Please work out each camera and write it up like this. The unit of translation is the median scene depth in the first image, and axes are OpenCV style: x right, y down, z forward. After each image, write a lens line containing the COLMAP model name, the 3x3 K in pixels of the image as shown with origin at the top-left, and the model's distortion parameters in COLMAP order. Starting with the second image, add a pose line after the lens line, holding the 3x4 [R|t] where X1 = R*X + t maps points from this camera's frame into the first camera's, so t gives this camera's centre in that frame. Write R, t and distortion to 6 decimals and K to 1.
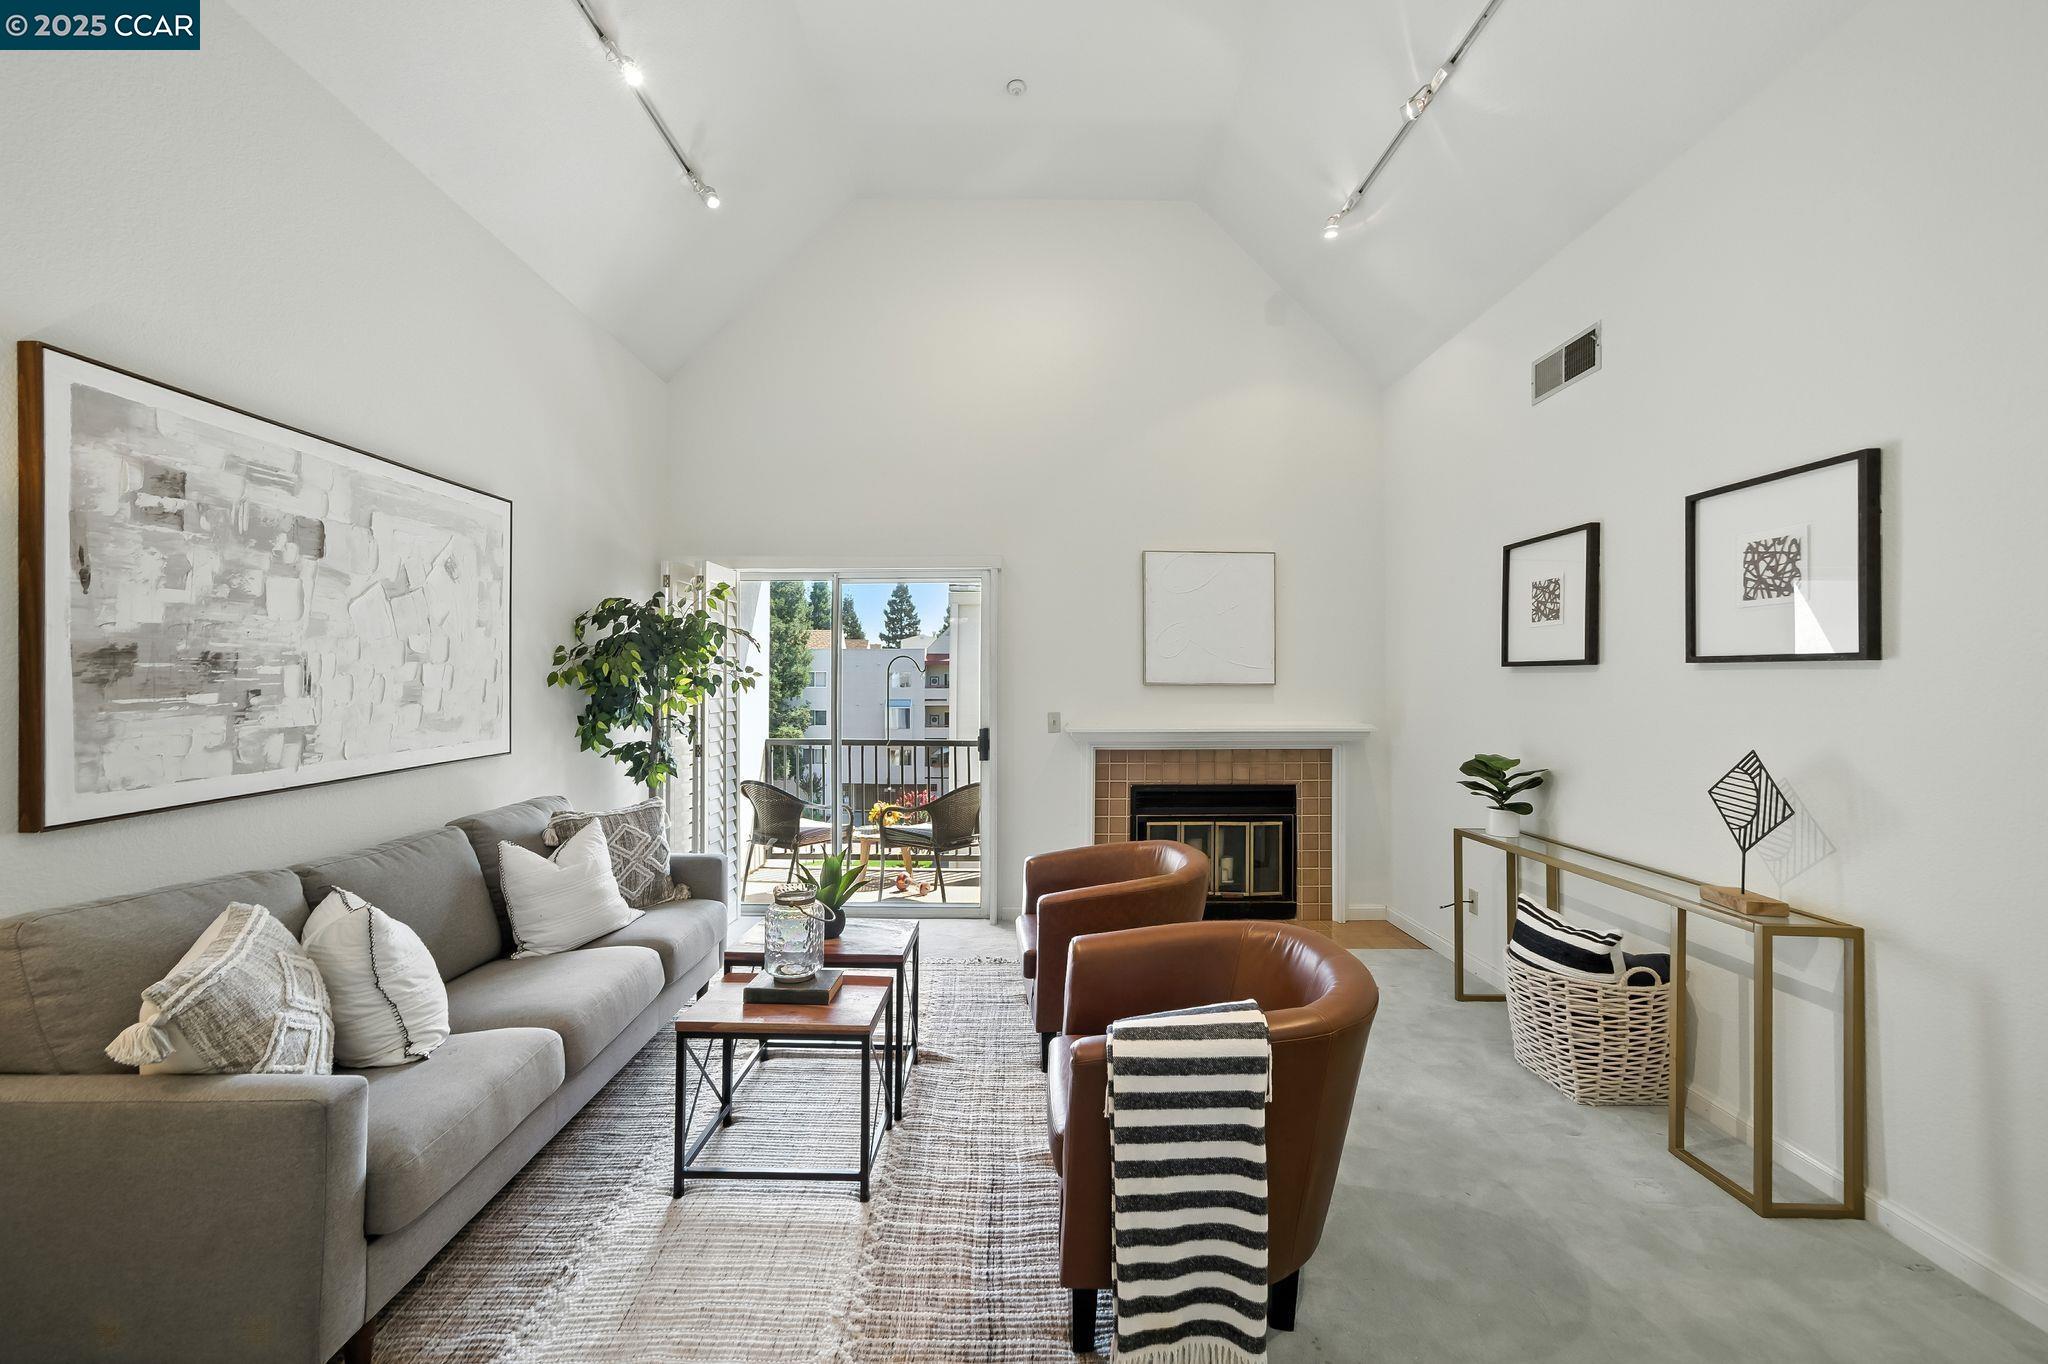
lens RADIAL K [[778.7, 0, 996.6], [0, 778.7, 674.4], [0, 0, 1]] dist [-0.001154, -0.000157]
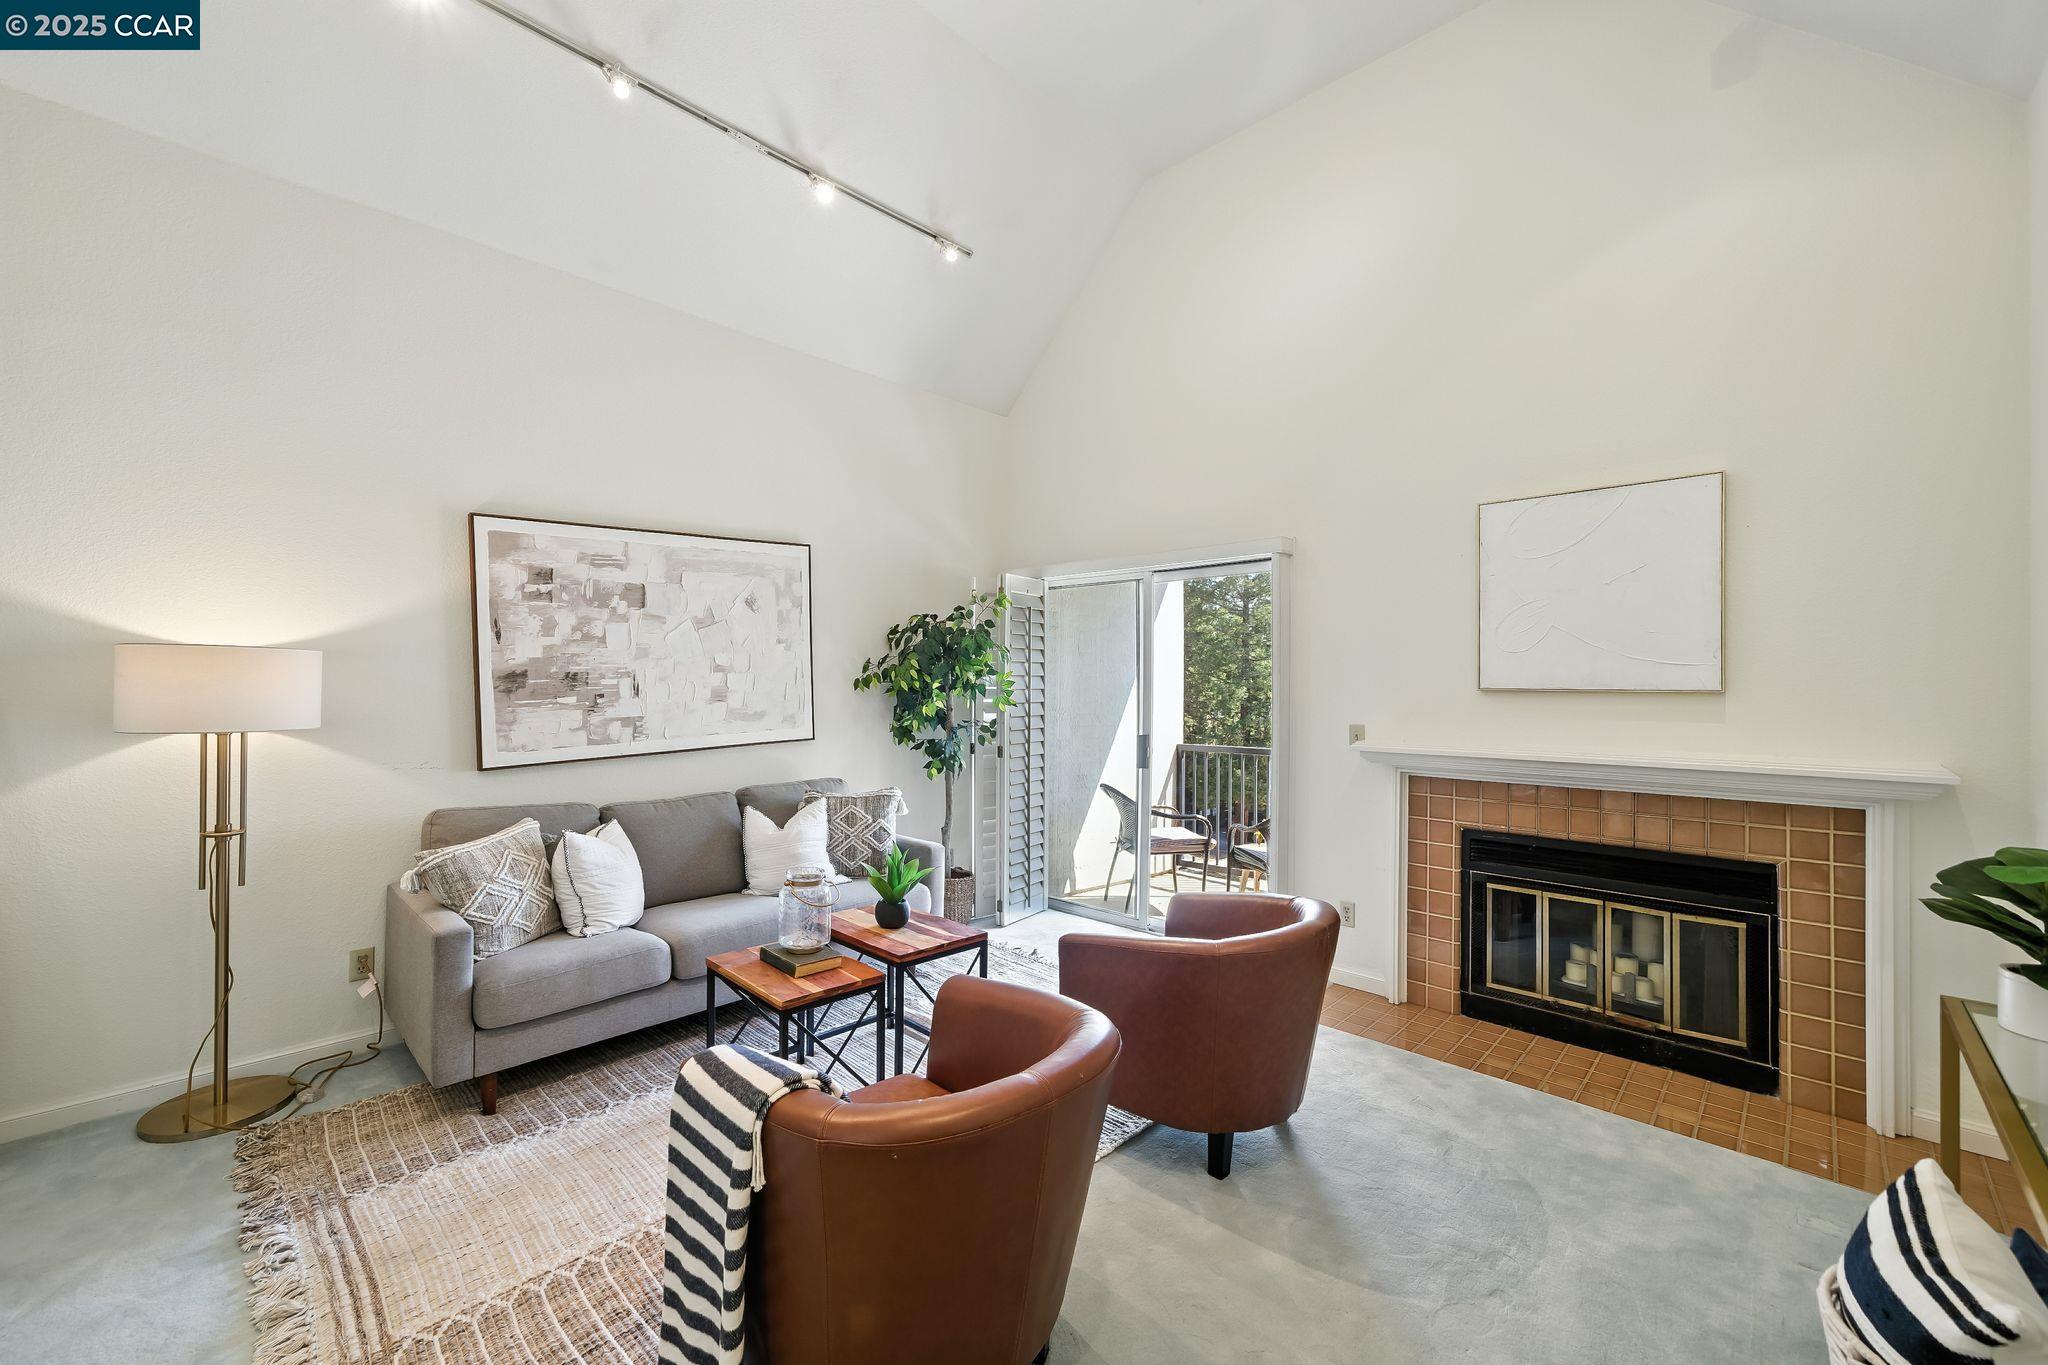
lens RADIAL K [[820.6, 0, 1016.0], [0, 820.6, 668.6], [0, 0, 1]] dist [-0.011993, 0.005603]
pose [[0.716184, -0.003123, -0.697905, 0.850413], [0.014623, 0.999838, 0.010532, -0.038197], [0.697759, -0.017749, 0.716113, 0.375951]]
